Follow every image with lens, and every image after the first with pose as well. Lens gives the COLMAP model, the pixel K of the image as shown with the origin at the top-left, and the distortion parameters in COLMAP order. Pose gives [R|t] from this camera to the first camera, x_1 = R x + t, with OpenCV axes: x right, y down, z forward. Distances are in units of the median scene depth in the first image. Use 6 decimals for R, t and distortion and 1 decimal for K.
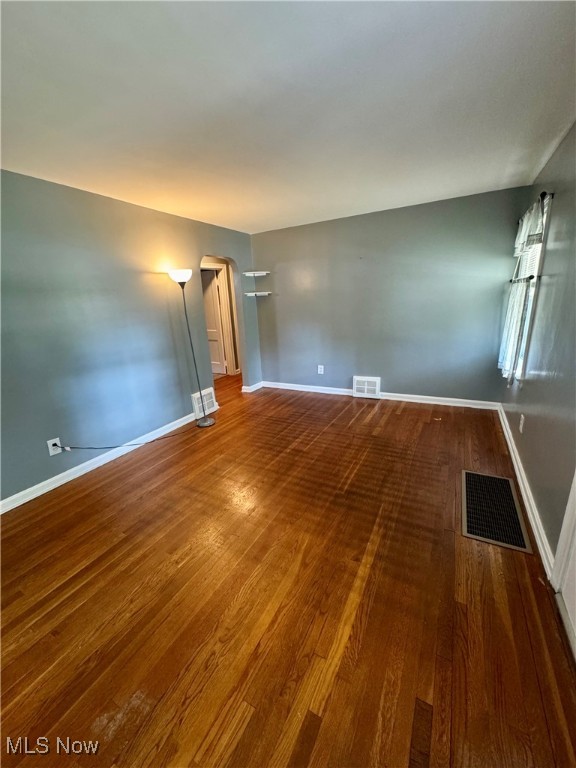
lens RADIAL K [[305.9, 0, 290.0], [0, 305.9, 385.9], [0, 0, 1]] dist [-0.004264, 0.000716]
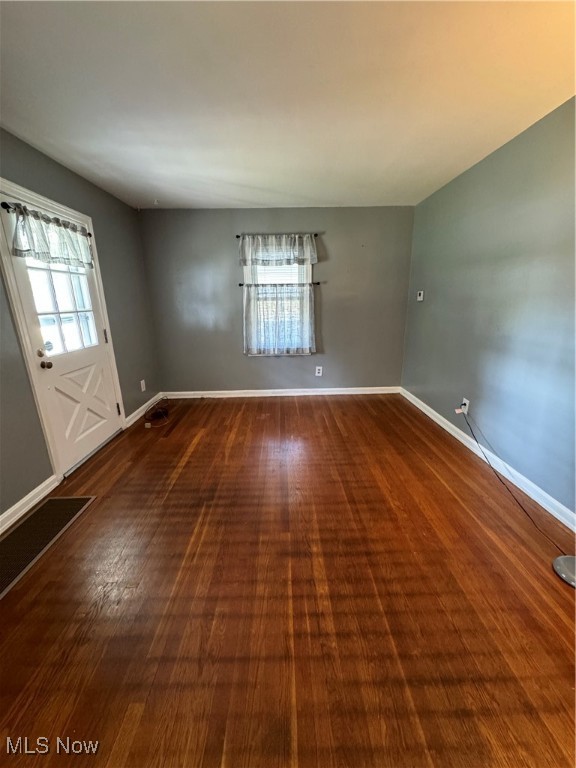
lens RADIAL K [[305.9, 0, 289.1], [0, 305.9, 383.9], [0, 0, 1]] dist [-0.004264, 0.000716]
pose [[-0.867404, 0.195190, -0.457724, 0.226873], [-0.076891, 0.856231, 0.510838, -0.320416], [0.491629, 0.478298, -0.727690, 1.203618]]
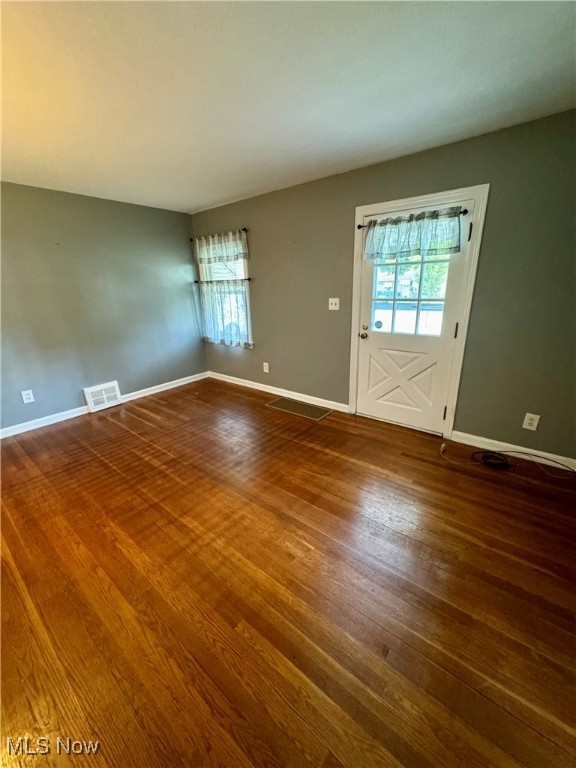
lens RADIAL K [[305.9, 0, 288.5], [0, 305.9, 383.0], [0, 0, 1]] dist [-0.004264, 0.000716]
pose [[0.190111, -0.255048, 0.948055, -0.664984], [0.287479, 0.937801, 0.194642, -0.070765], [-0.938730, 0.235542, 0.251607, 0.394136]]
